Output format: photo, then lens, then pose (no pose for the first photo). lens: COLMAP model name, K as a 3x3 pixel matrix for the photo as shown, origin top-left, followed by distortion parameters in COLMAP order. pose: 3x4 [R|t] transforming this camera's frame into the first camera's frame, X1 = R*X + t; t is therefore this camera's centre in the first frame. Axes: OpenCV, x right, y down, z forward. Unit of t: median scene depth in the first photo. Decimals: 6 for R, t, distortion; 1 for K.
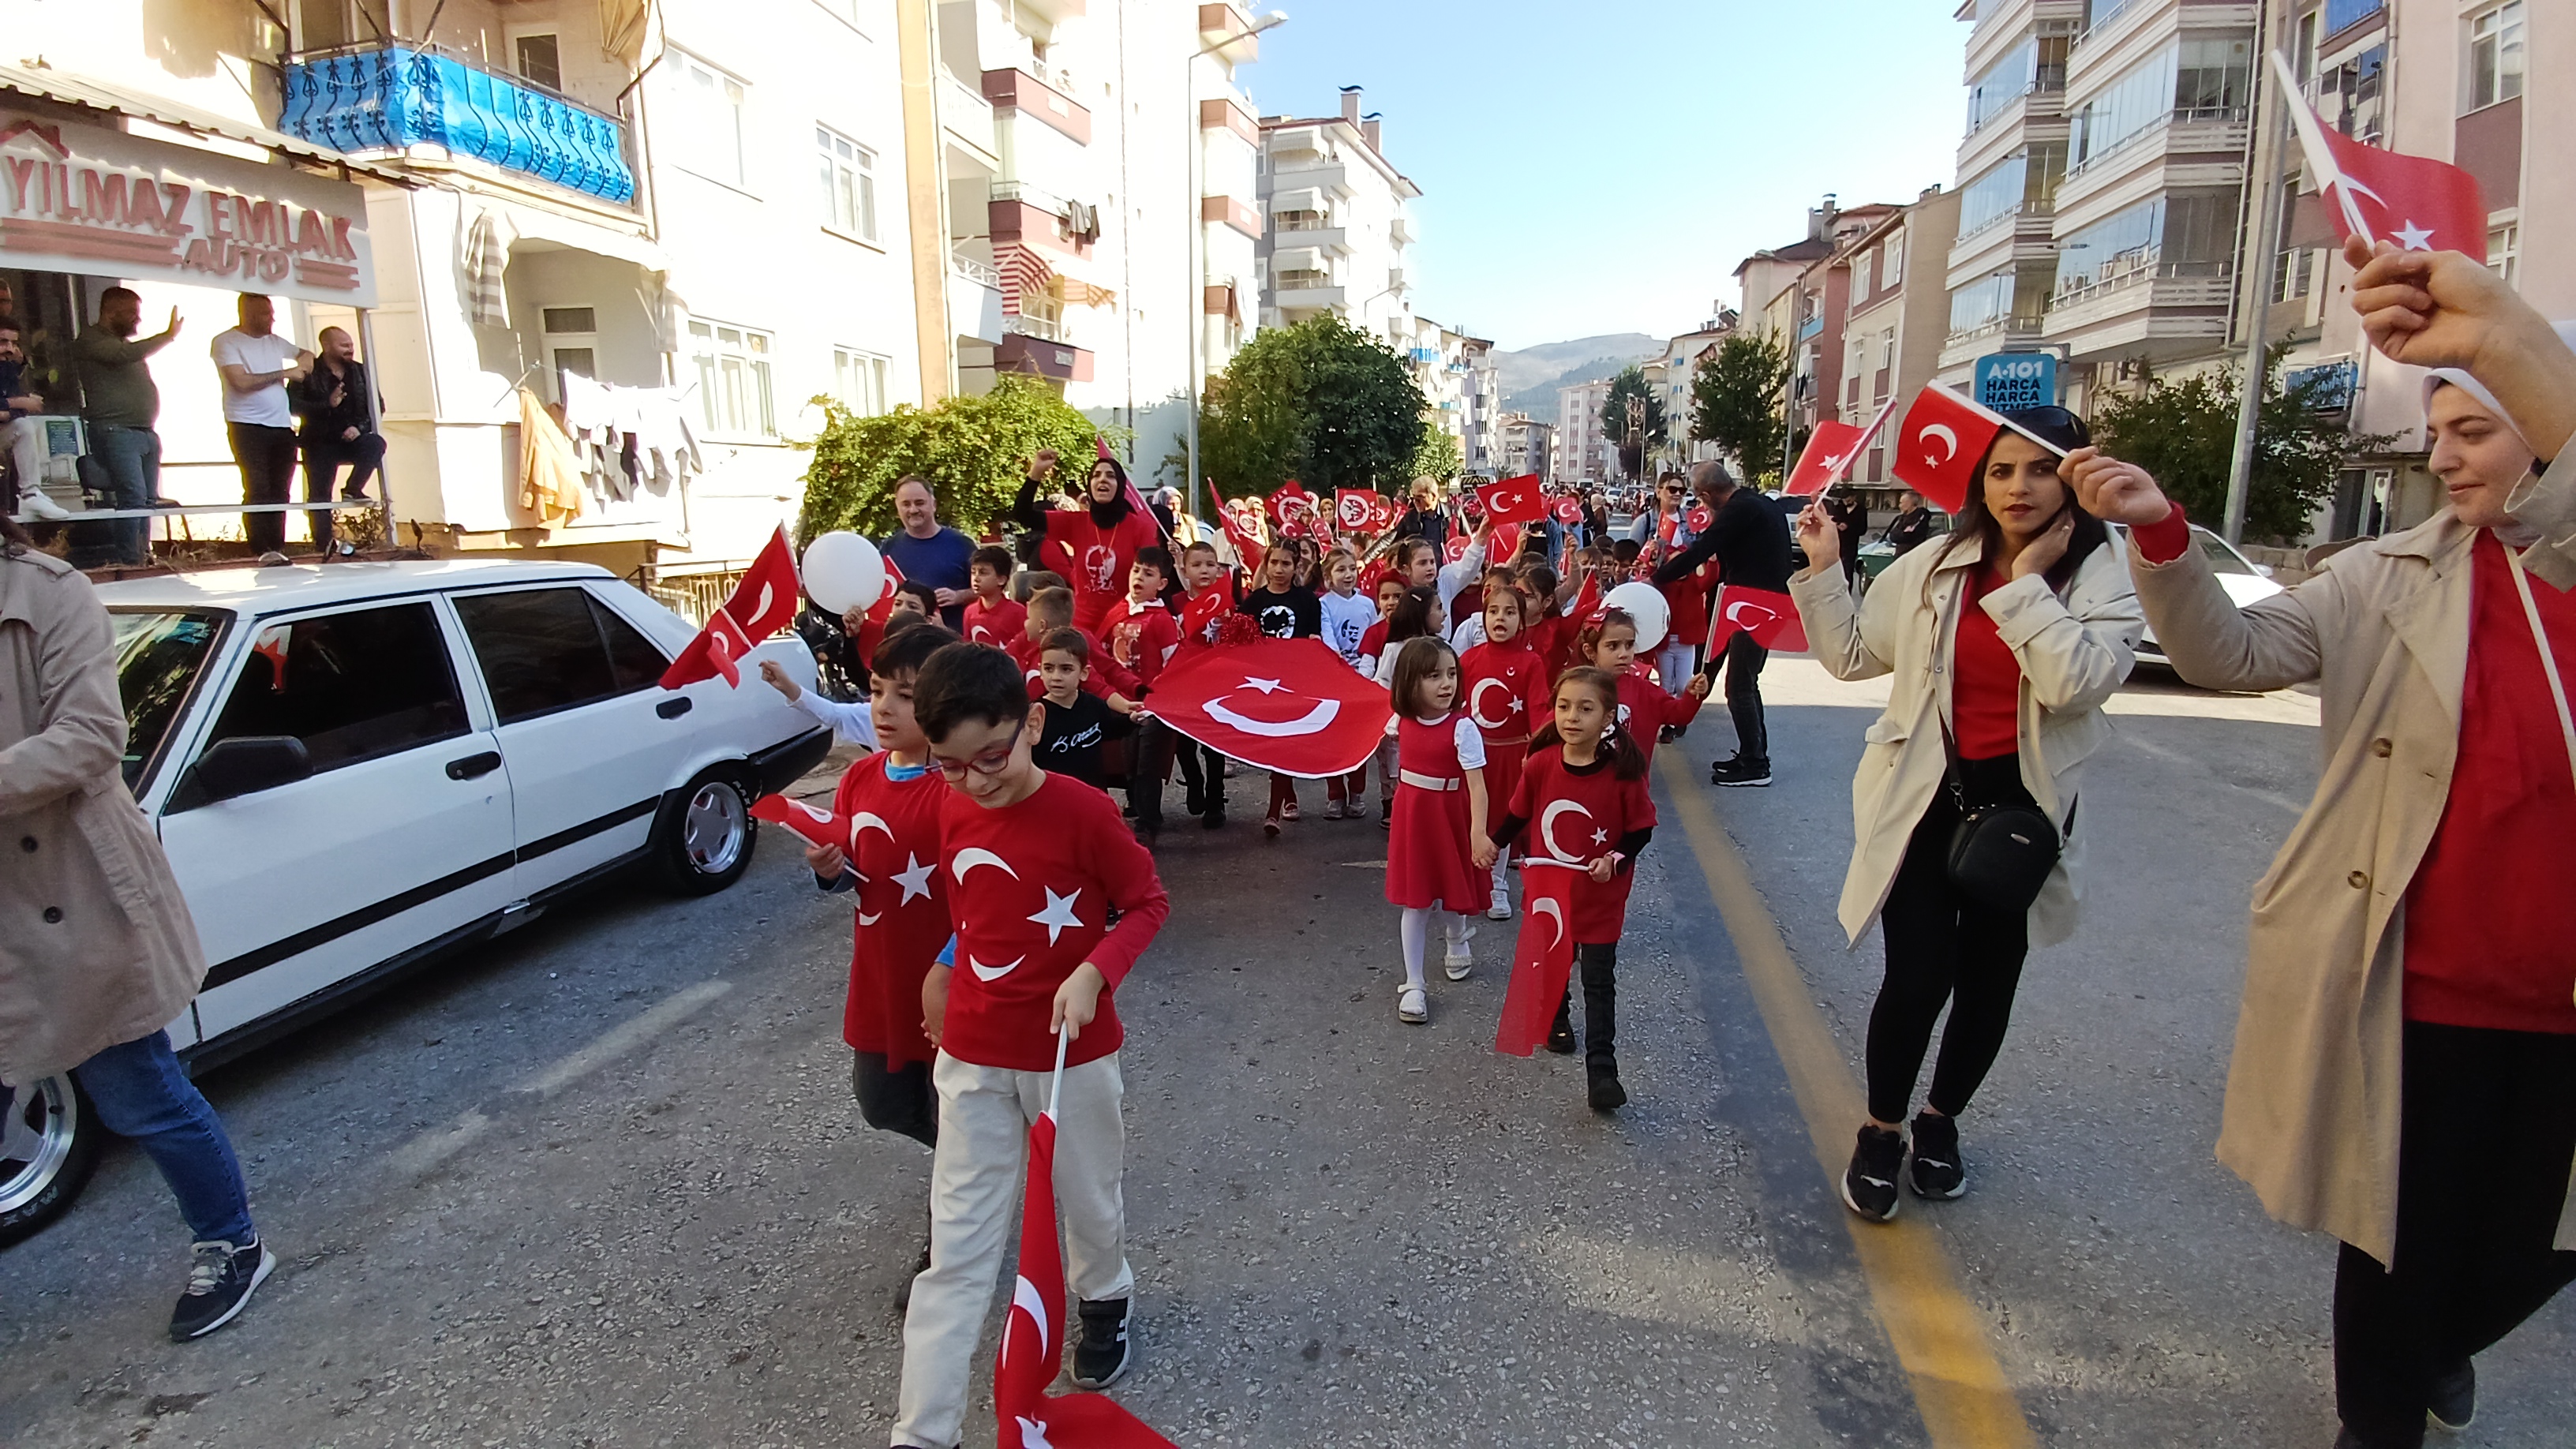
lens RADIAL K [[1172.8, 0, 1293.6], [0, 1172.8, 732.2], [0, 0, 1]] dist [0.012286, -0.029955]
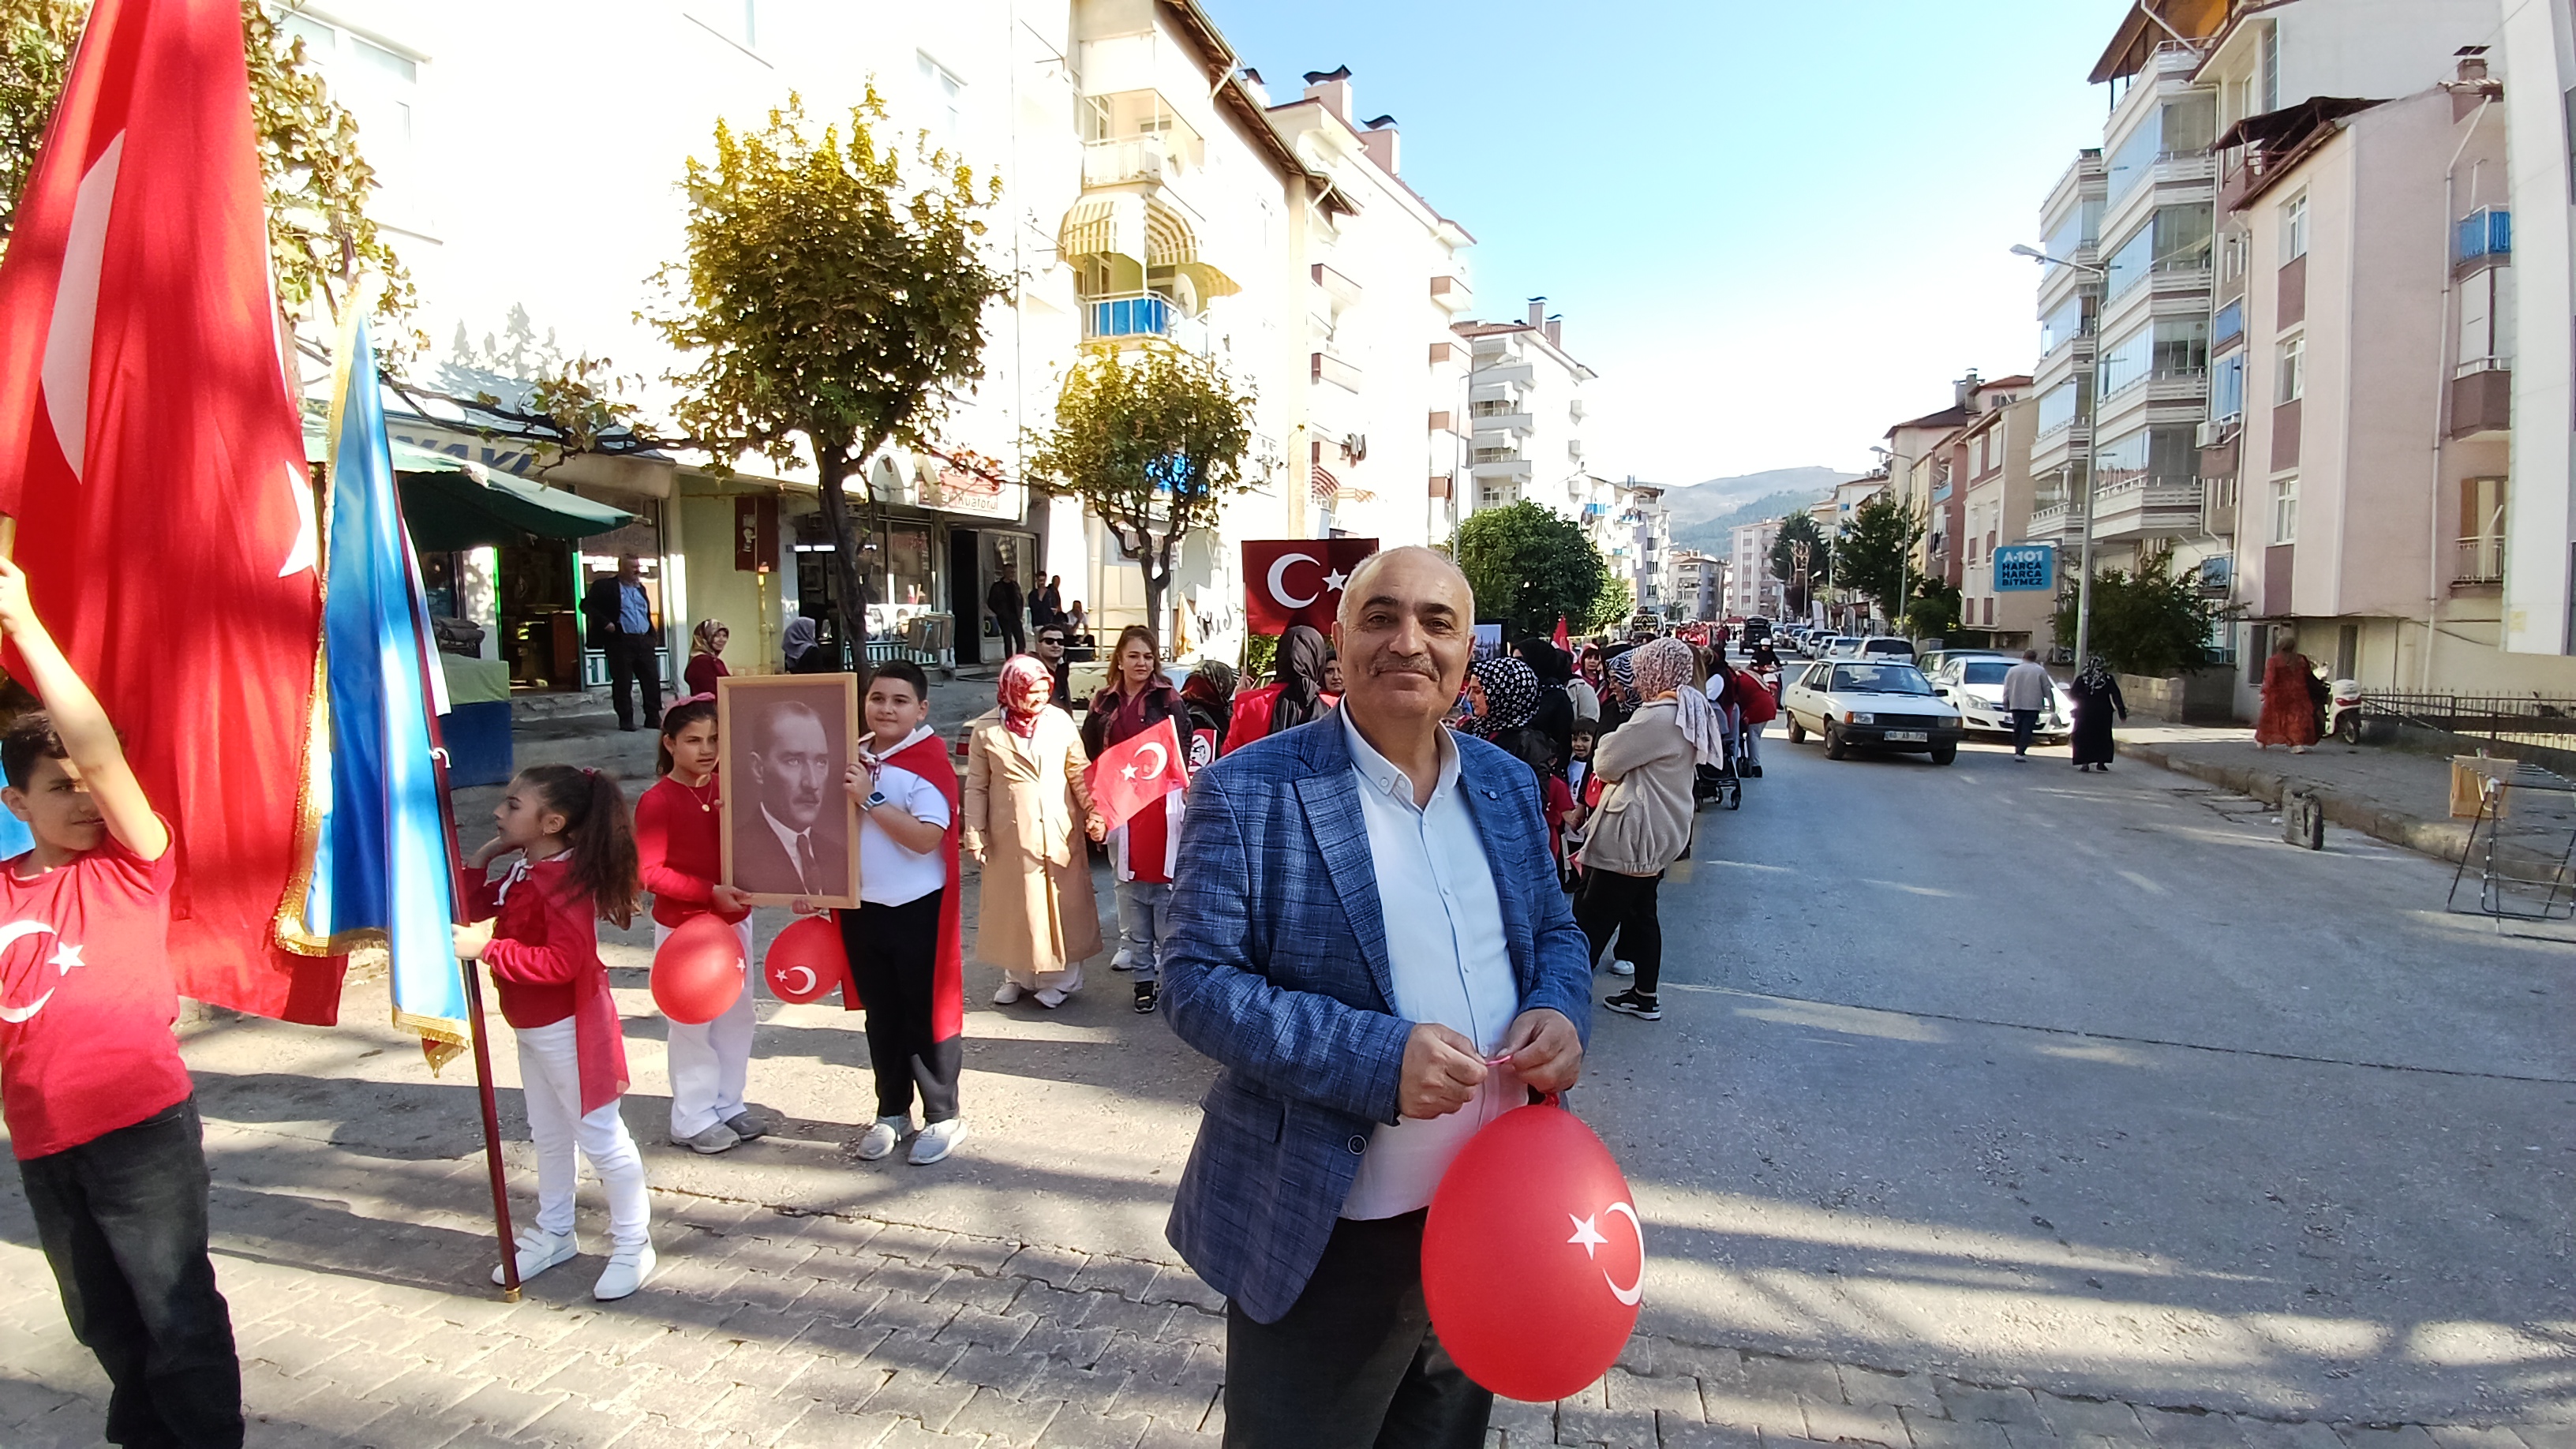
lens RADIAL K [[1182.2, 0, 1288.0], [0, 1182.2, 724.5], [0, 0, 1]] dist [-0.019505, 0.000061]
pose [[0.989404, 0.016471, -0.144249, -0.063226], [-0.033046, 0.993014, -0.113276, 0.082968], [0.141375, 0.116842, 0.983037, -0.481875]]
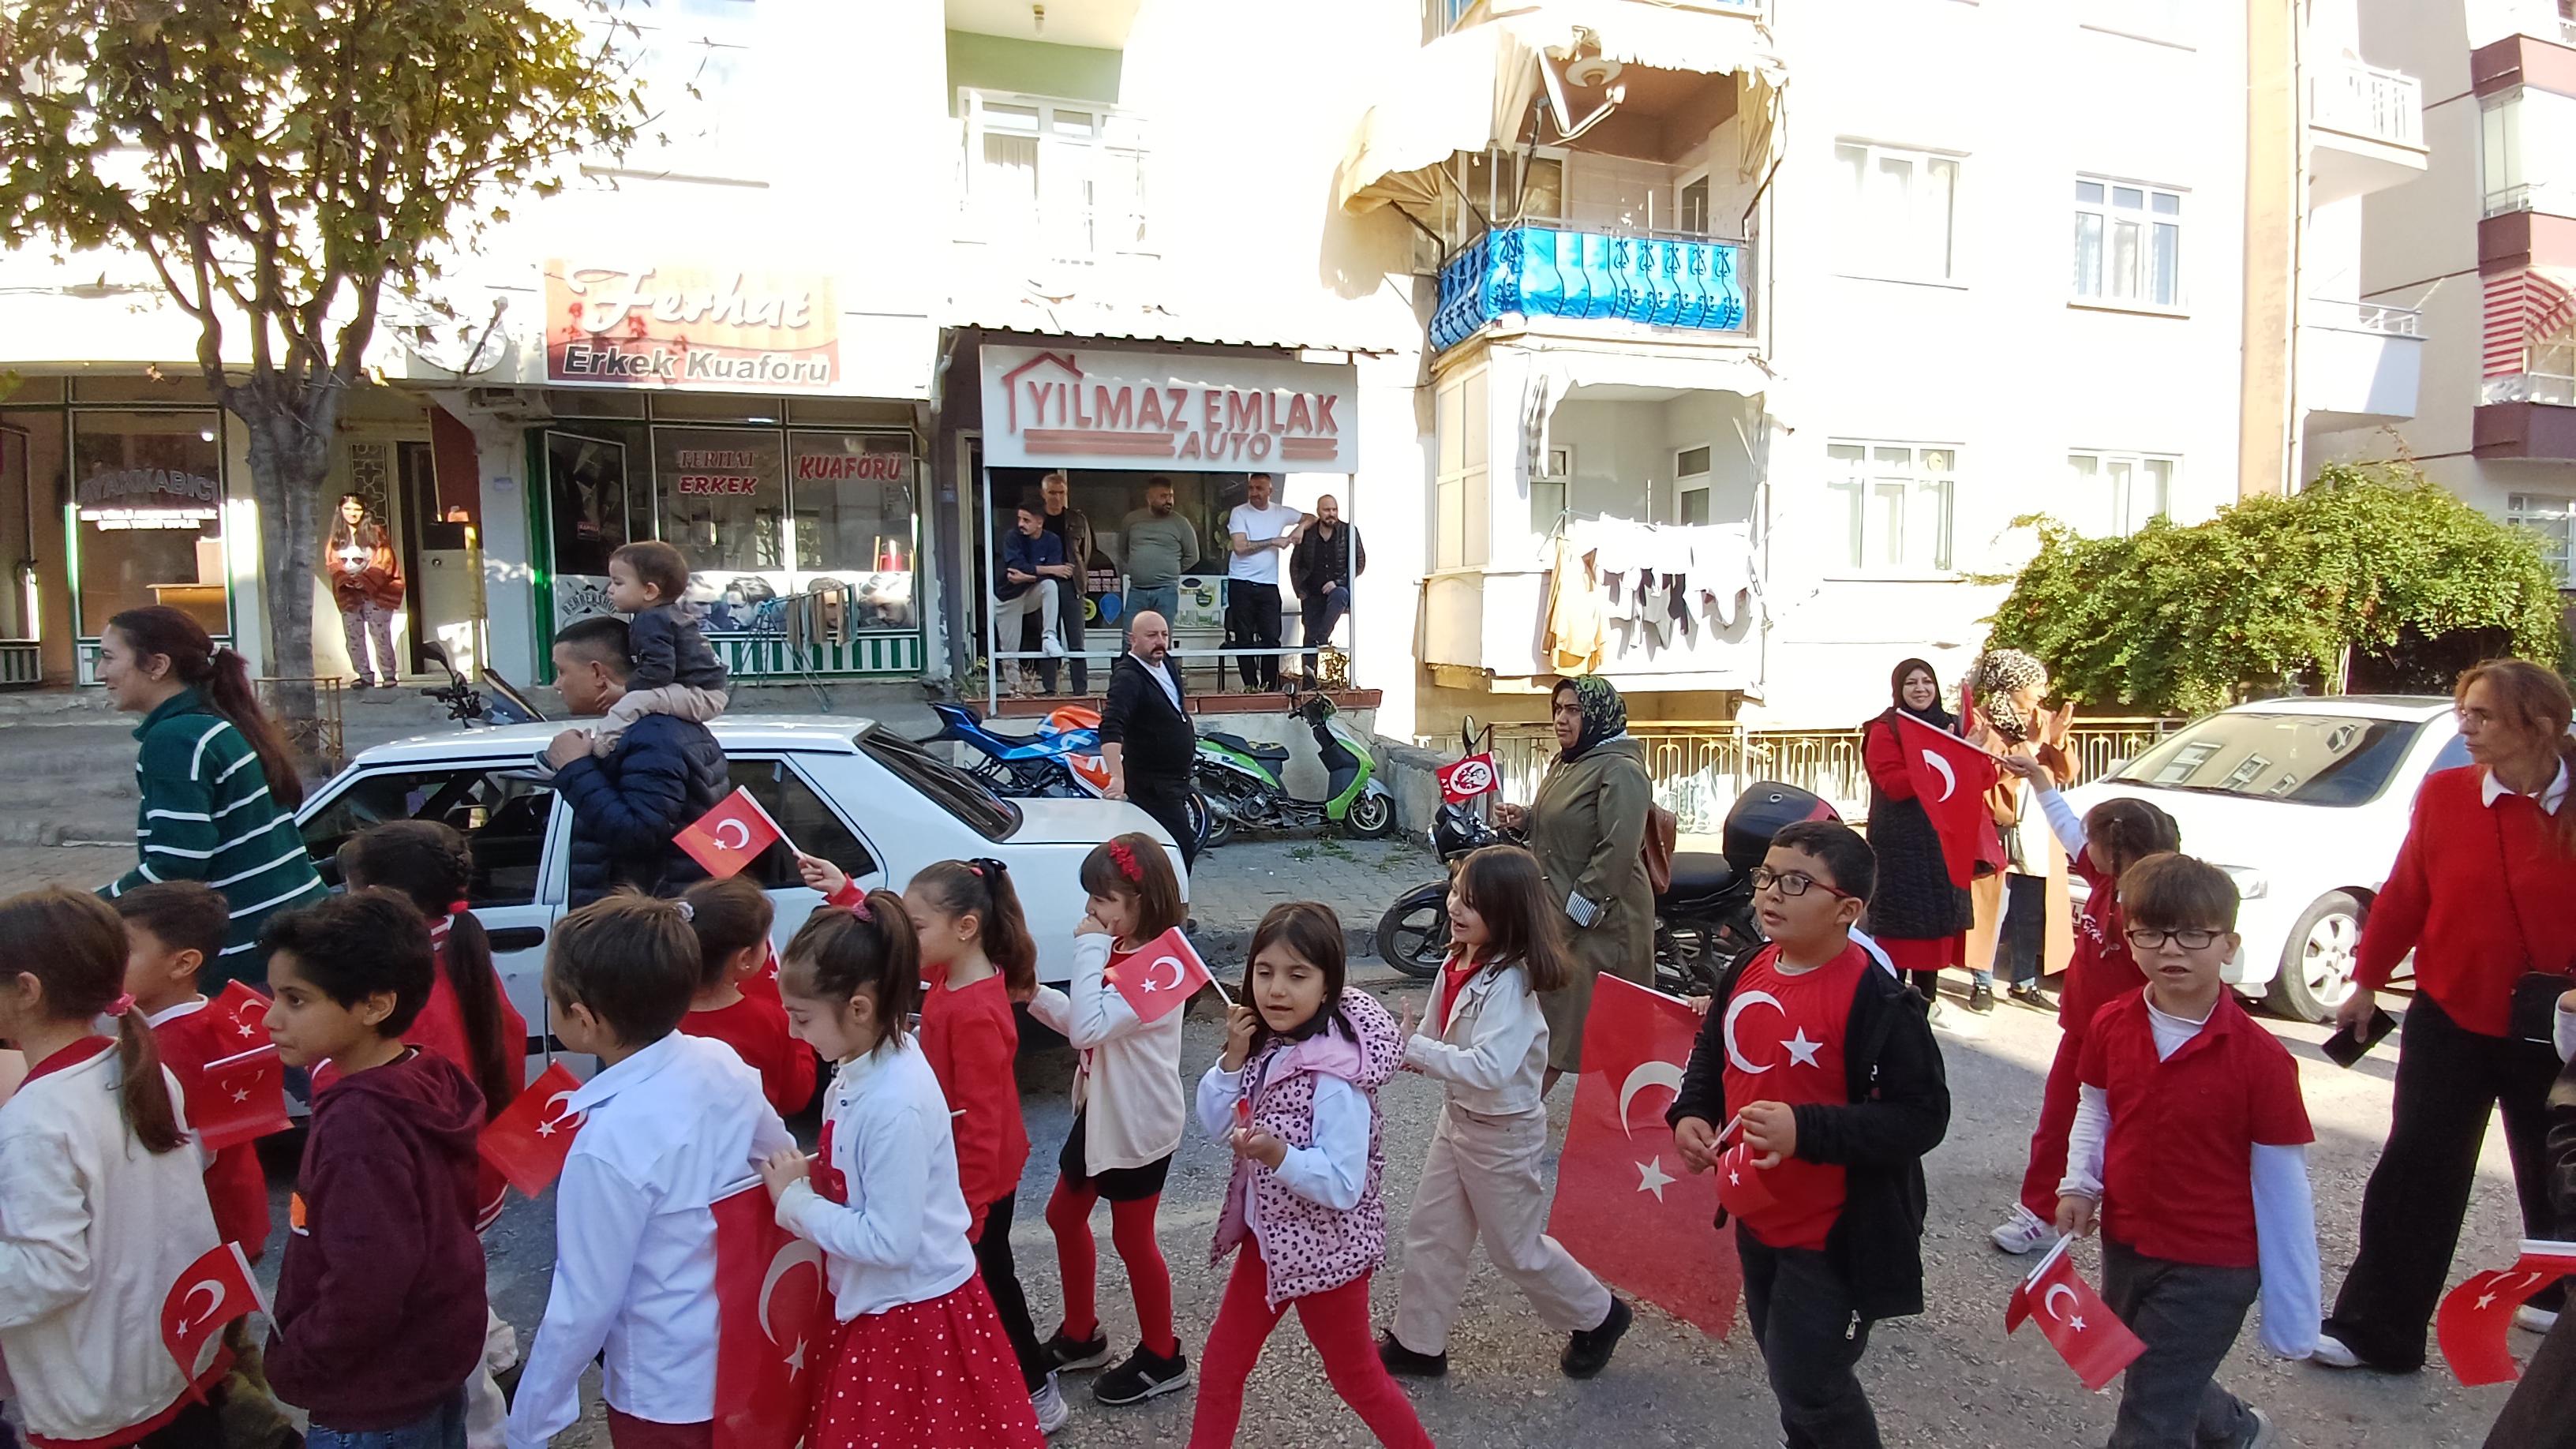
lens RADIAL K [[1177.0, 0, 1290.4], [0, 1177.0, 714.4], [0, 0, 1]] dist [0.018623, -0.036170]
pose [[0.431509, 0.064450, -0.899803, 0.066722], [-0.180294, 0.983482, -0.016018, -0.039286], [0.883908, 0.169141, 0.436001, 0.173923]]
